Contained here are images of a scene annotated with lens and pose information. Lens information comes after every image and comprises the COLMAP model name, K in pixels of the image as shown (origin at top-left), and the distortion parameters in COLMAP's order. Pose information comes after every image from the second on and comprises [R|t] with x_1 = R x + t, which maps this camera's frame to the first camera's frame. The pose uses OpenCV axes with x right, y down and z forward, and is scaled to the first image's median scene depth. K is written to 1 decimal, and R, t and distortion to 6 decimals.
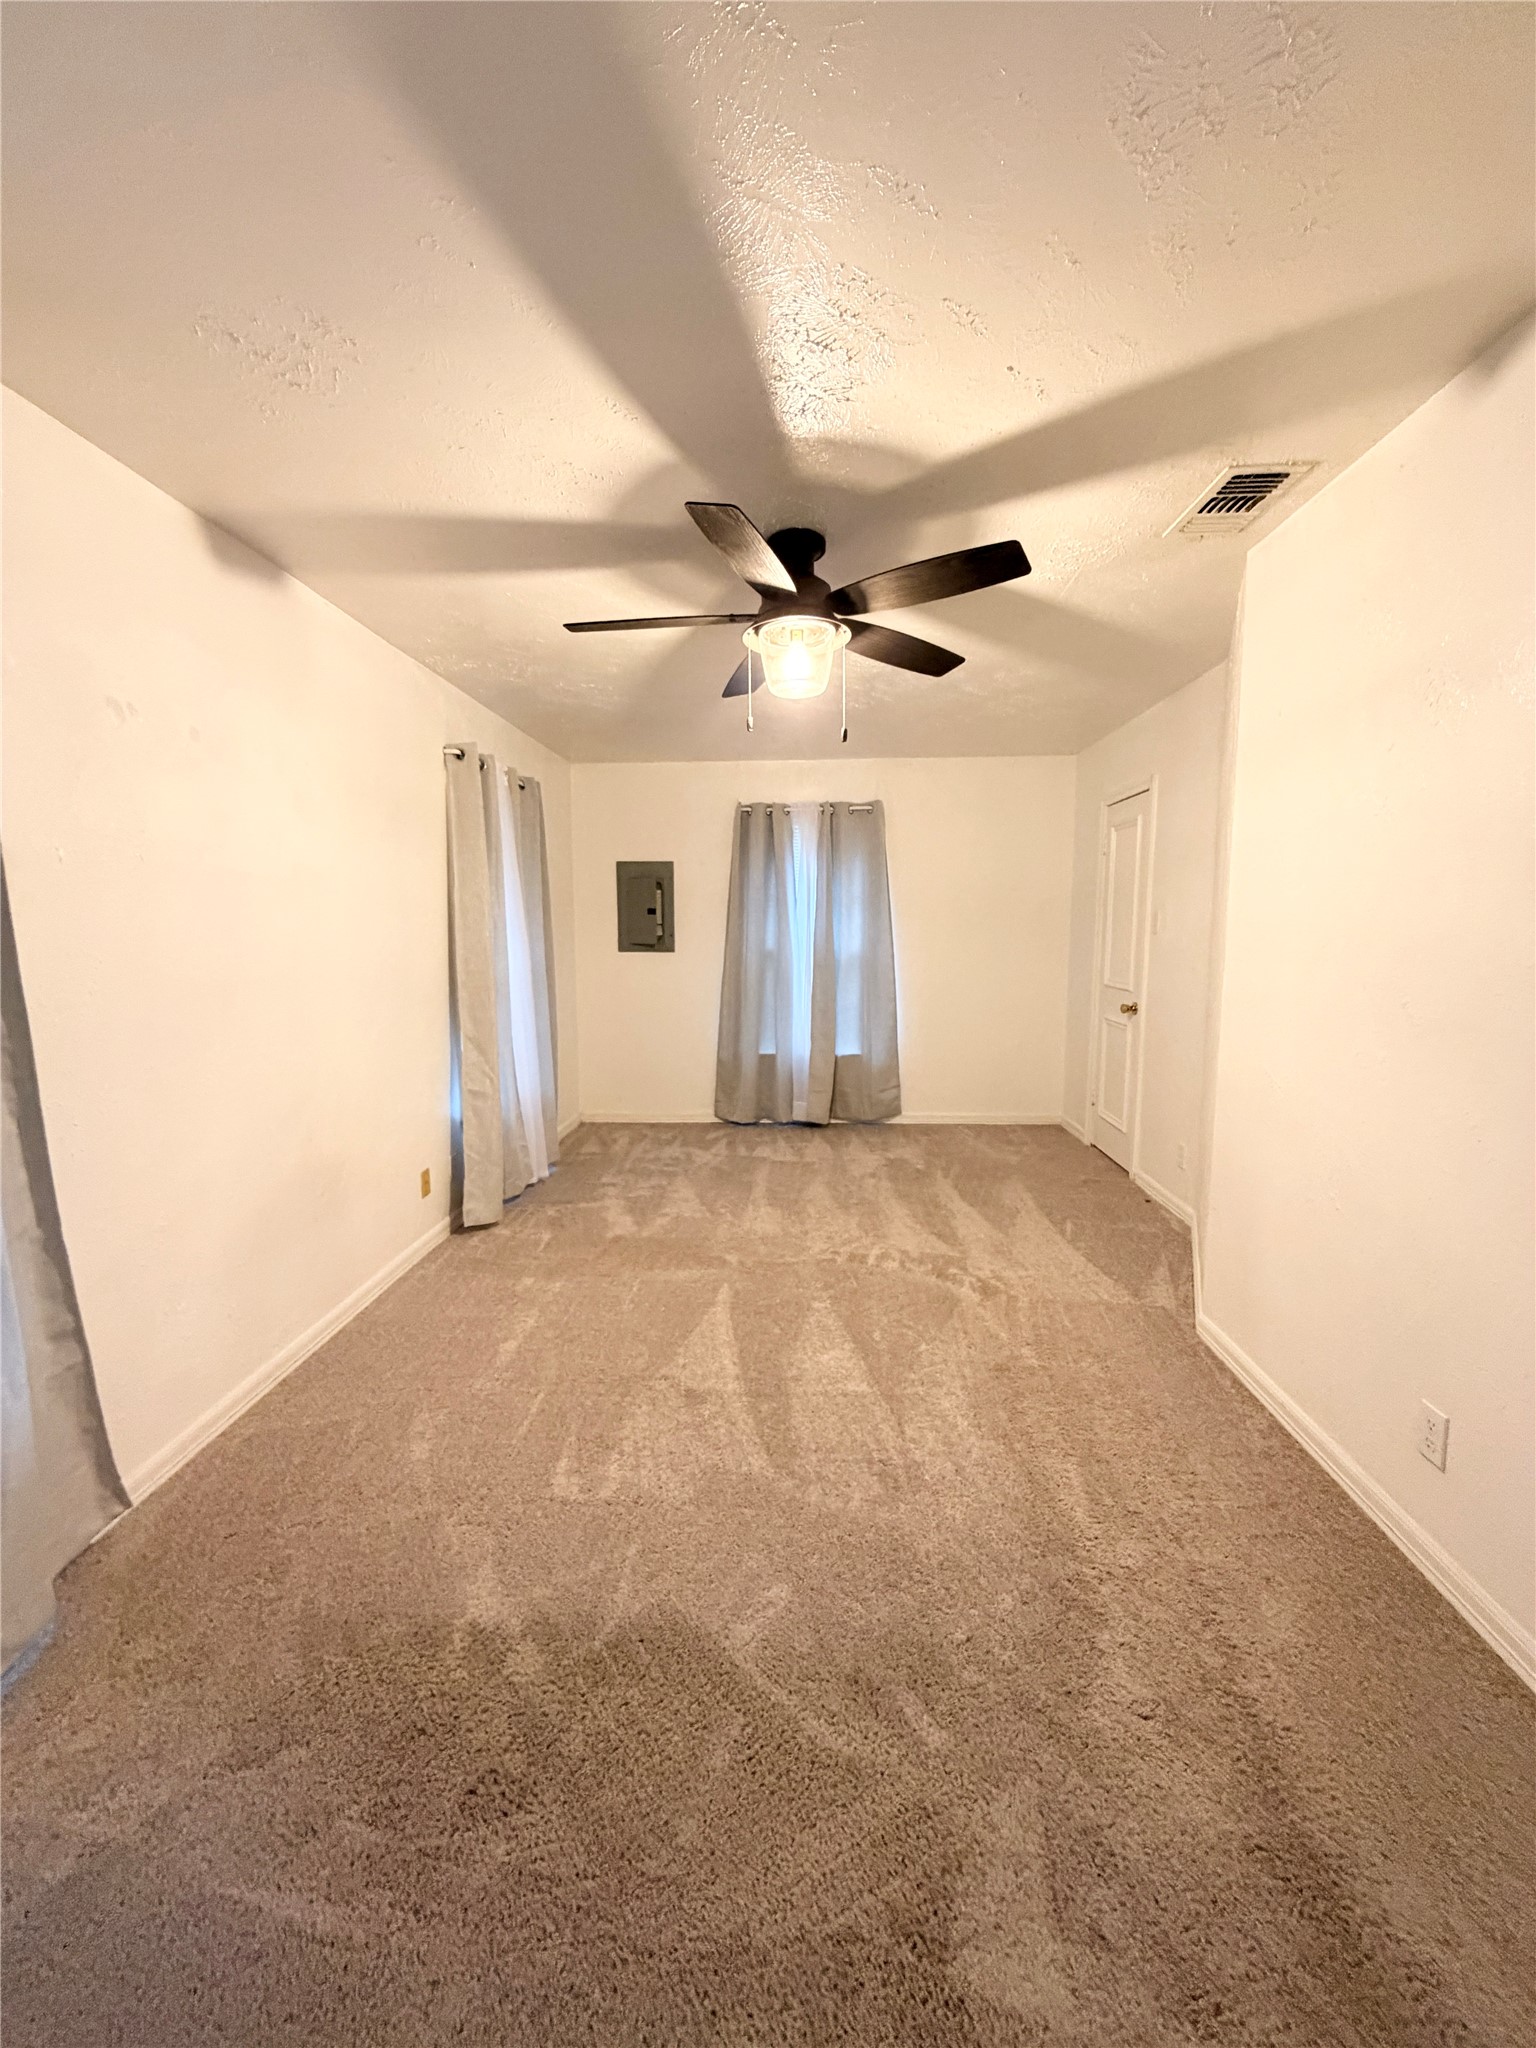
lens RADIAL K [[812.2, 0, 768.2], [0, 812.2, 1013.0], [0, 0, 1]] dist [0.000231, -0.000219]
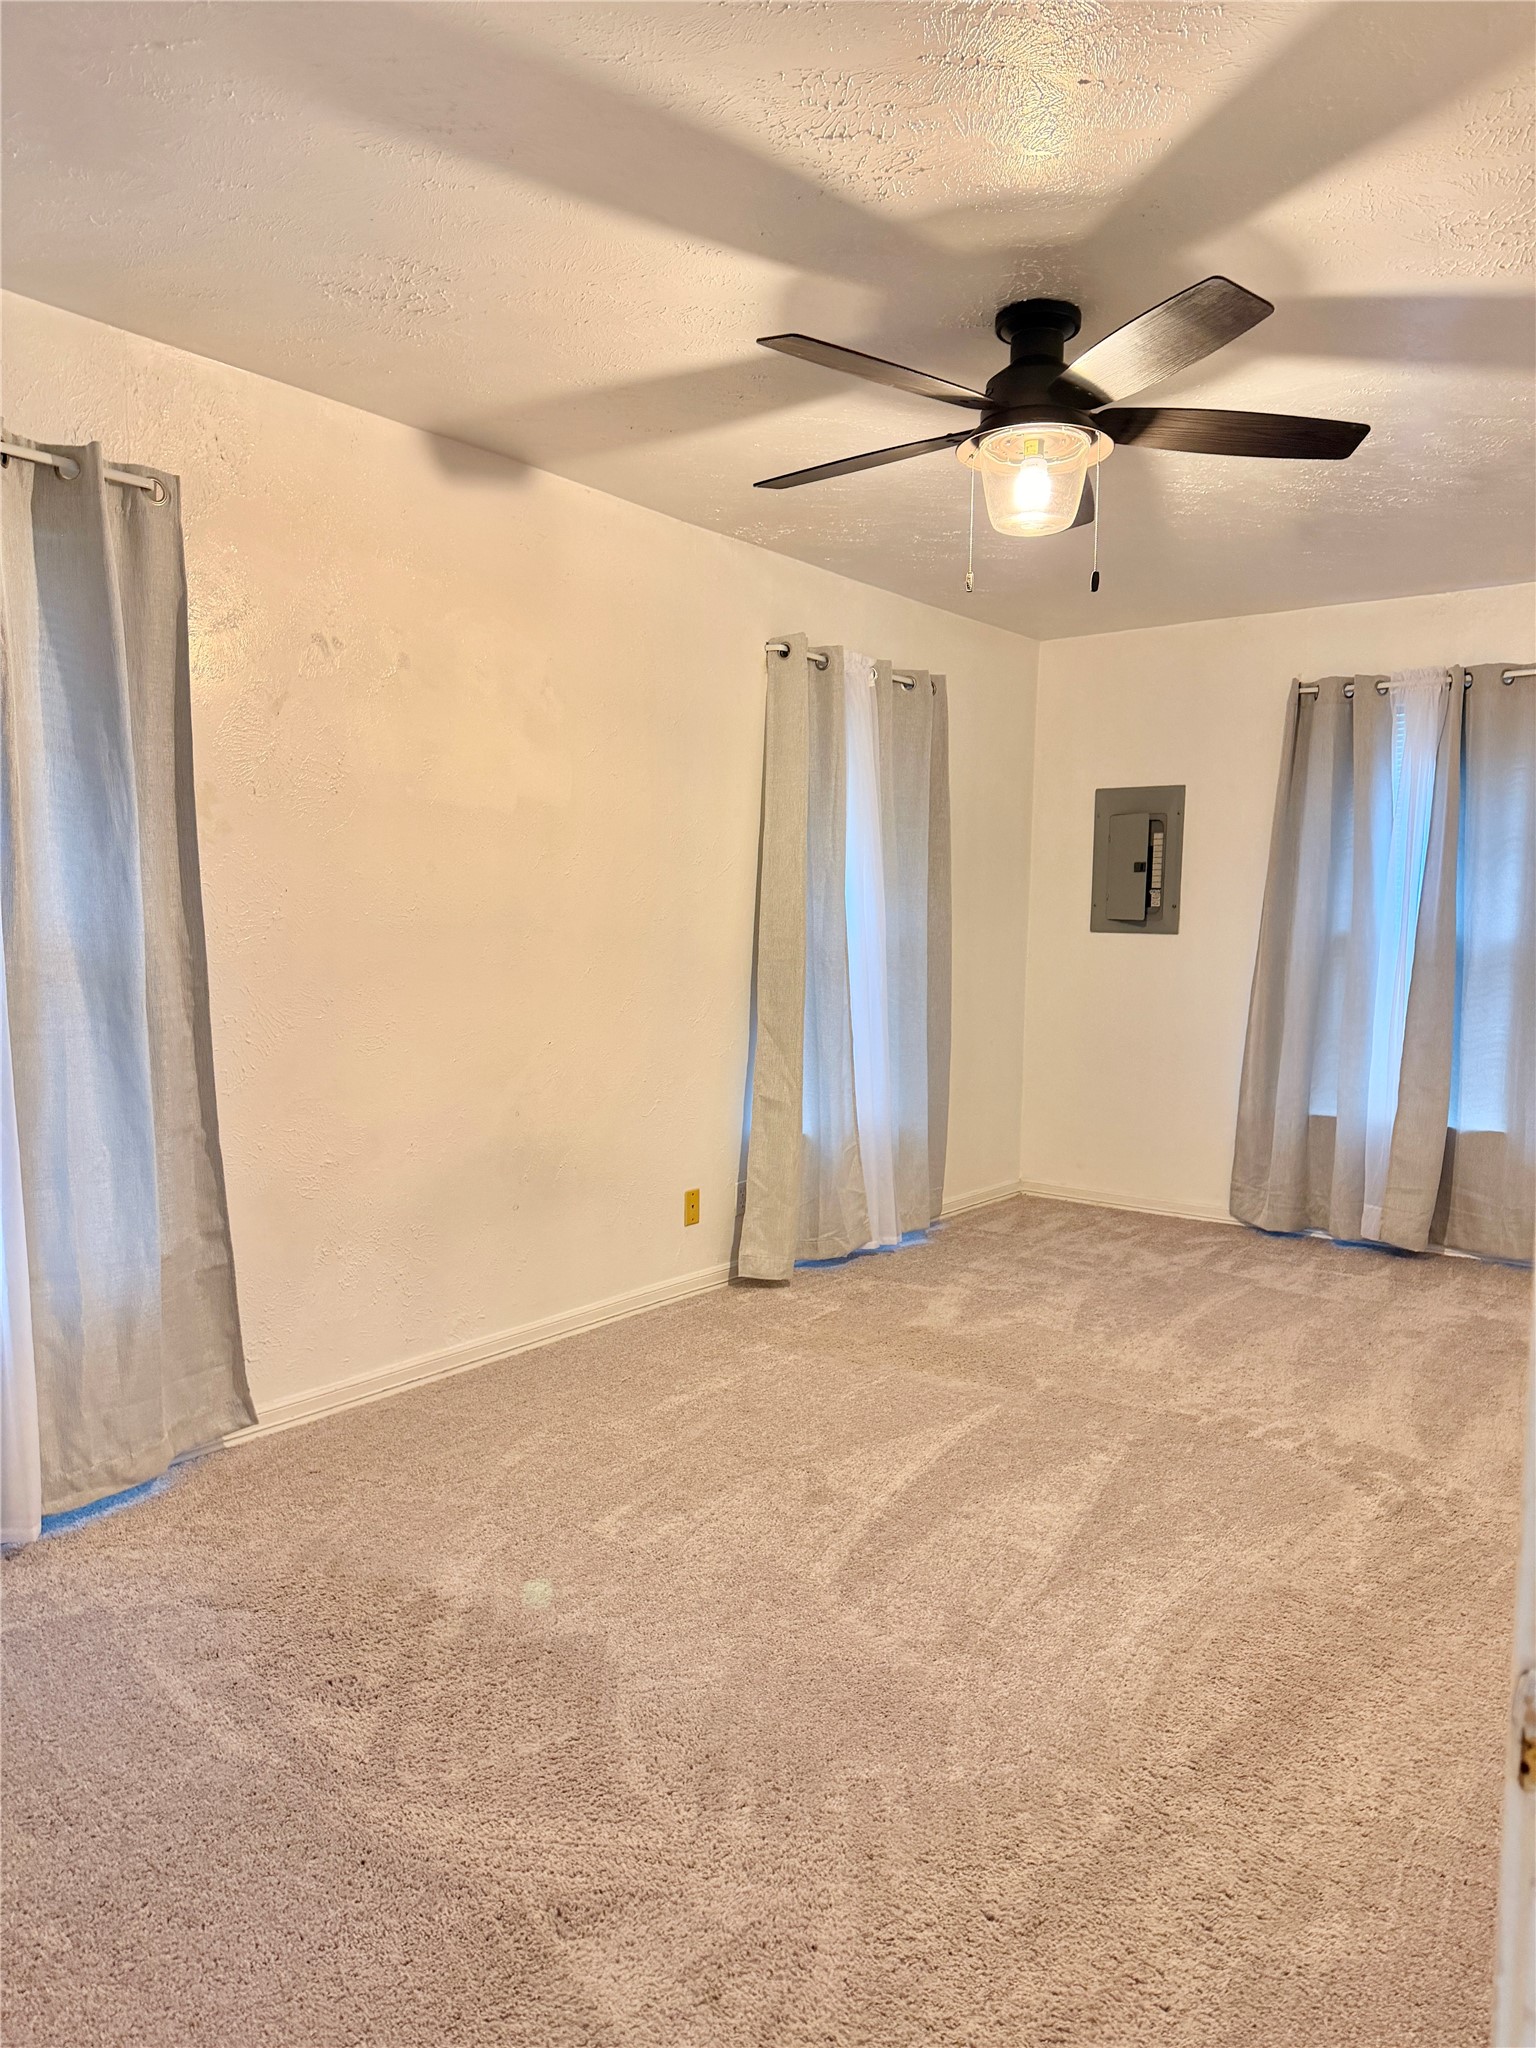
lens RADIAL K [[1423.3, 0, 782.1], [0, 1423.3, 1021.8], [0, 0, 1]] dist [0.101659, -0.147856]
pose [[0.827399, 0.058403, -0.558569, 0.337555], [-0.077306, 0.996954, -0.010272, 0.033967], [0.556268, 0.051680, 0.829394, -0.073634]]
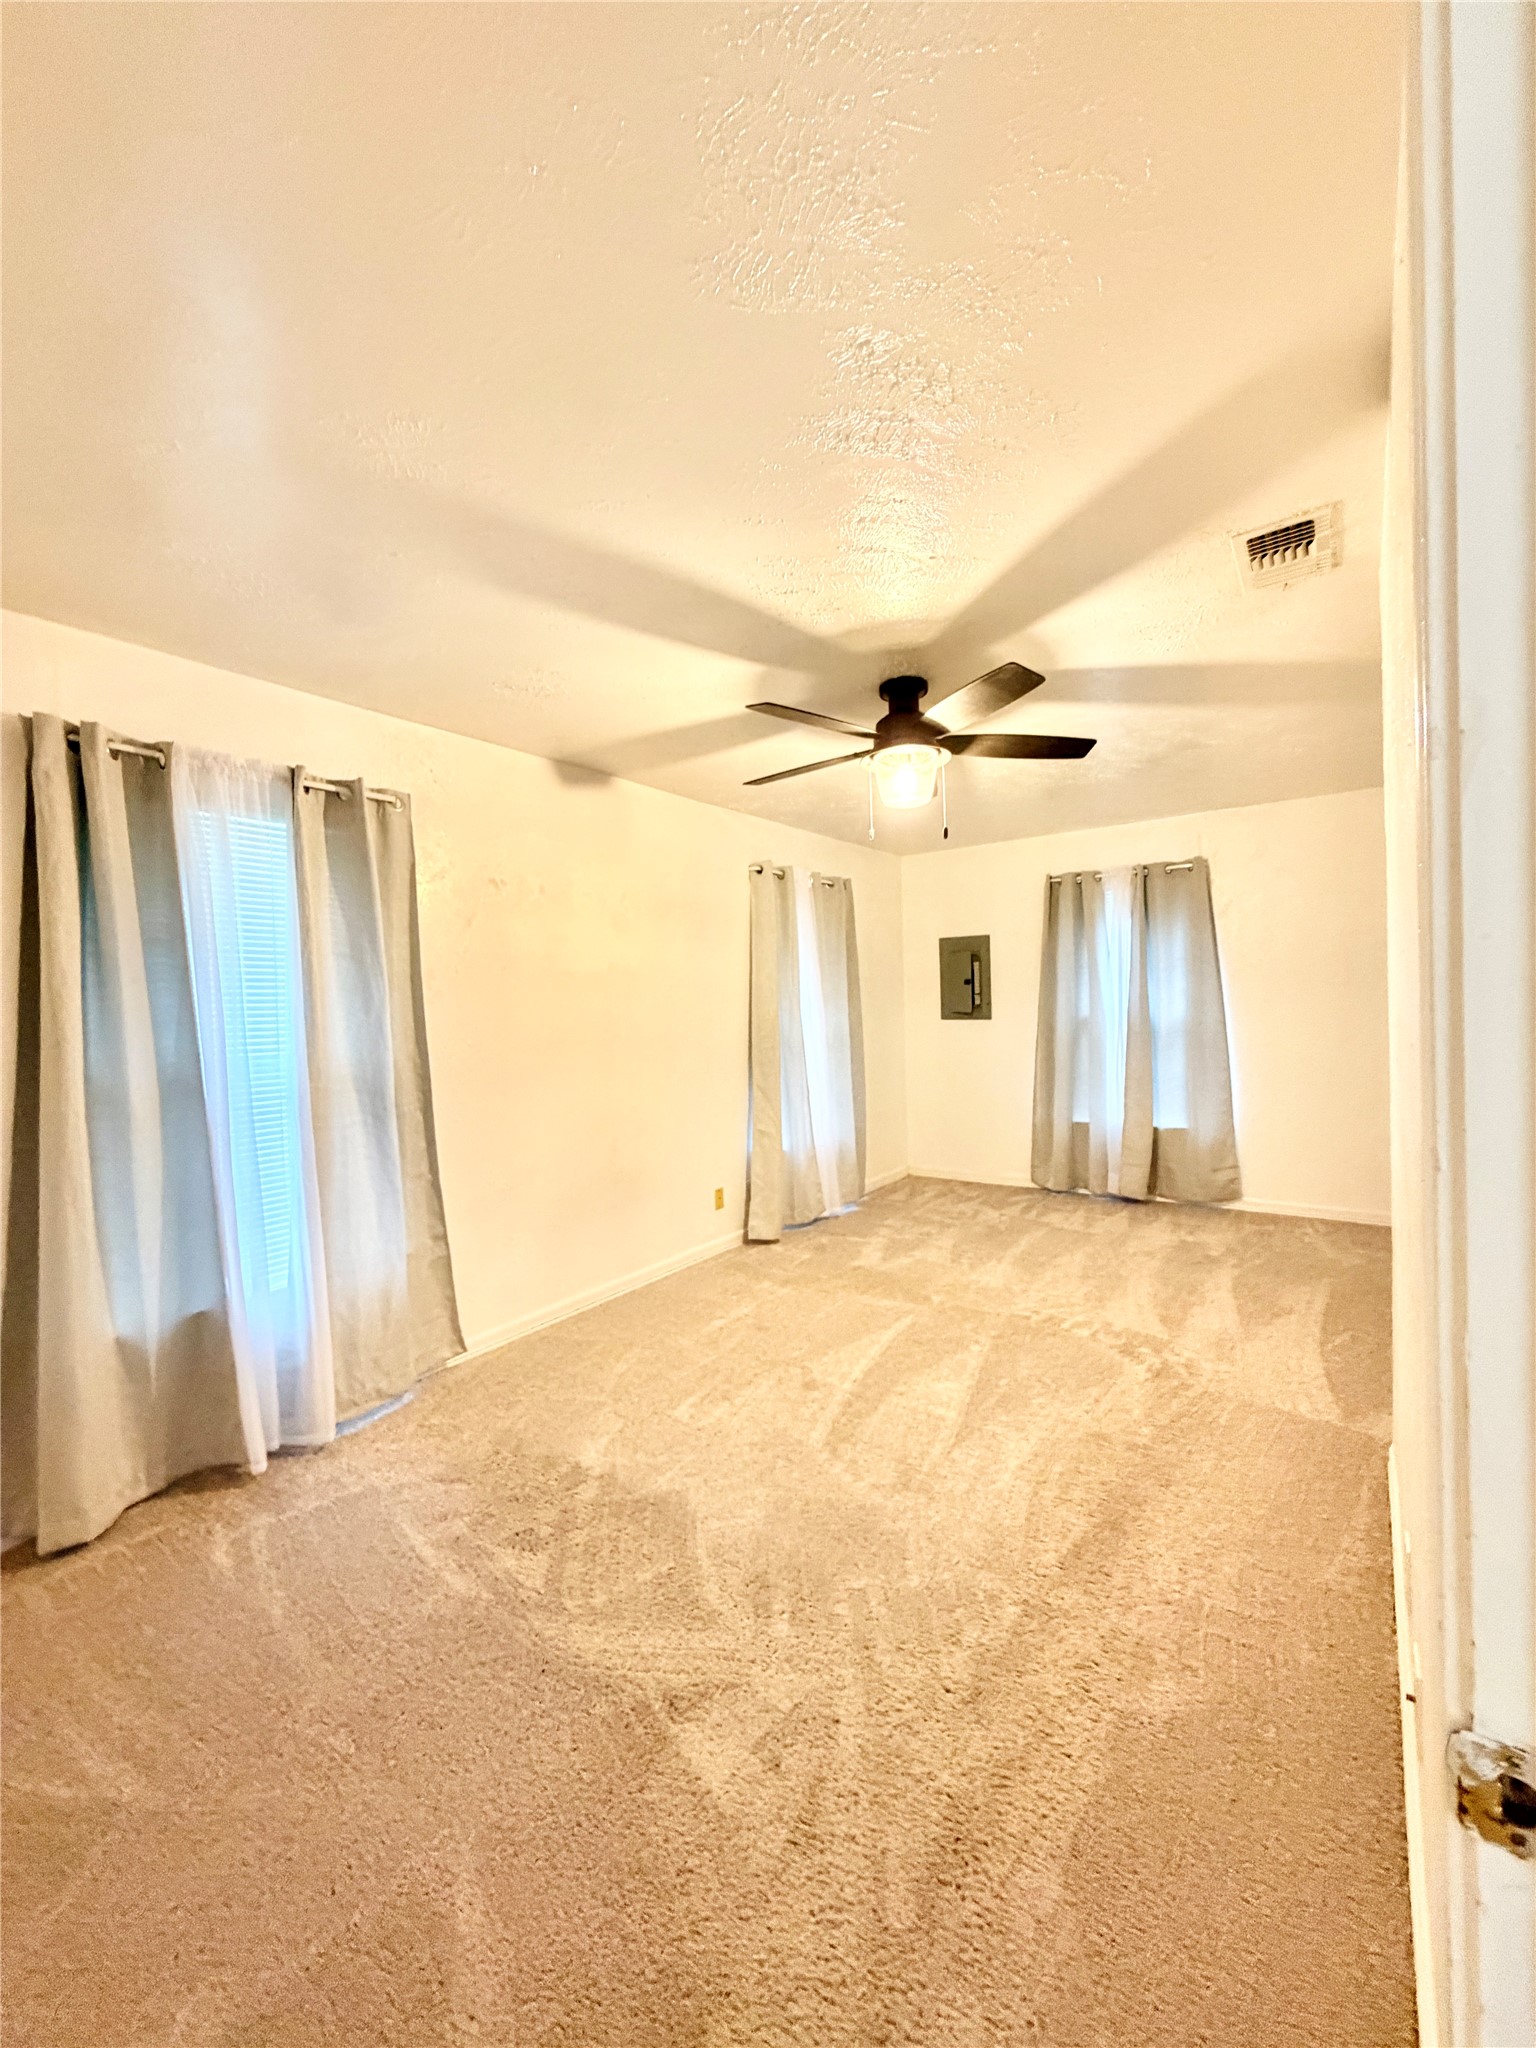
lens RADIAL K [[812.2, 0, 768.2], [0, 812.2, 1013.0], [0, 0, 1]] dist [0.000231, -0.000219]
pose [[0.836979, -0.014103, -0.547053, 0.304151], [-0.032343, 0.996645, -0.075179, 0.007022], [0.546278, 0.080617, 0.833715, -0.053500]]
